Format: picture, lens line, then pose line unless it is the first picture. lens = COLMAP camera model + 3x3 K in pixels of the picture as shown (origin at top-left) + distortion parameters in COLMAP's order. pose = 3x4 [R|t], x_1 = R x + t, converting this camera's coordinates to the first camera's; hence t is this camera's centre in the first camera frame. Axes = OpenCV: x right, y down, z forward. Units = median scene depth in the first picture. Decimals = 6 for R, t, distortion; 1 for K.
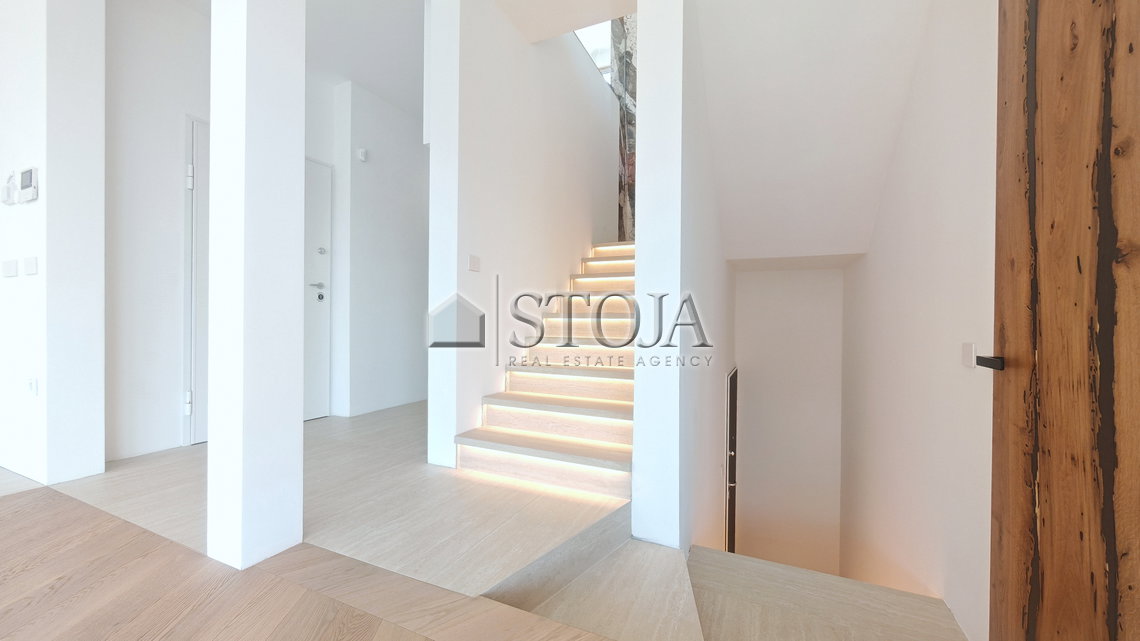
lens RADIAL K [[428.7, 0, 570.0], [0, 428.7, 320.5], [0, 0, 1]] dist [-0.001812, -0.000162]
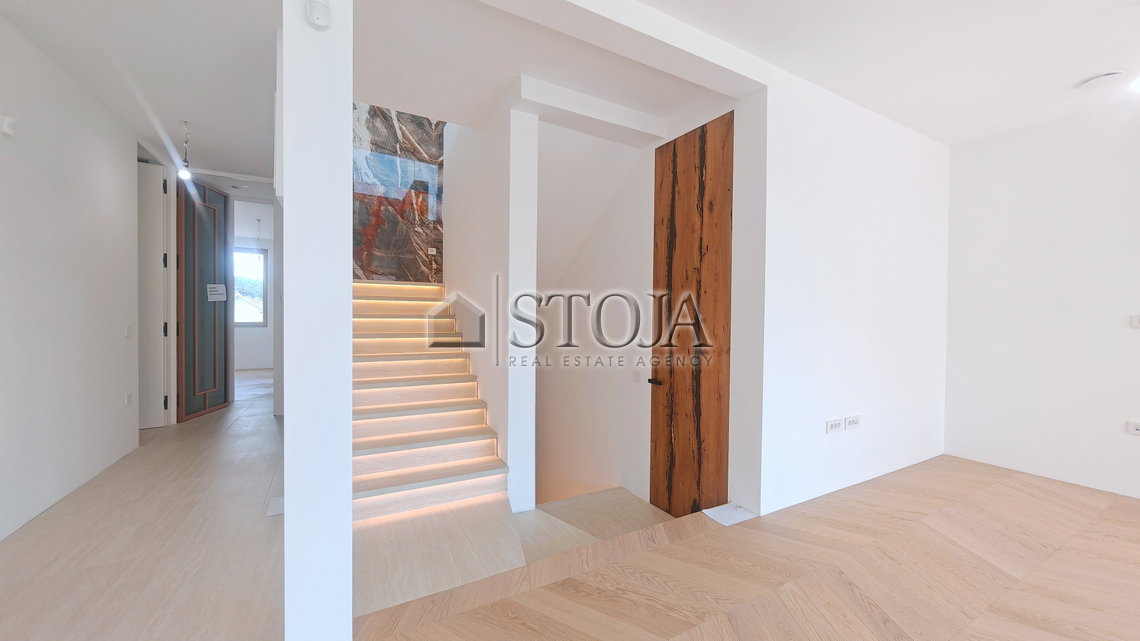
lens RADIAL K [[416.2, 0, 566.0], [0, 416.2, 319.7], [0, 0, 1]] dist [-0.001675, -0.000002]
pose [[0.605210, -0.009243, 0.796013, -1.340027], [-0.000705, 0.999926, 0.012147, -0.308657], [-0.796066, -0.007913, 0.605158, -0.086139]]
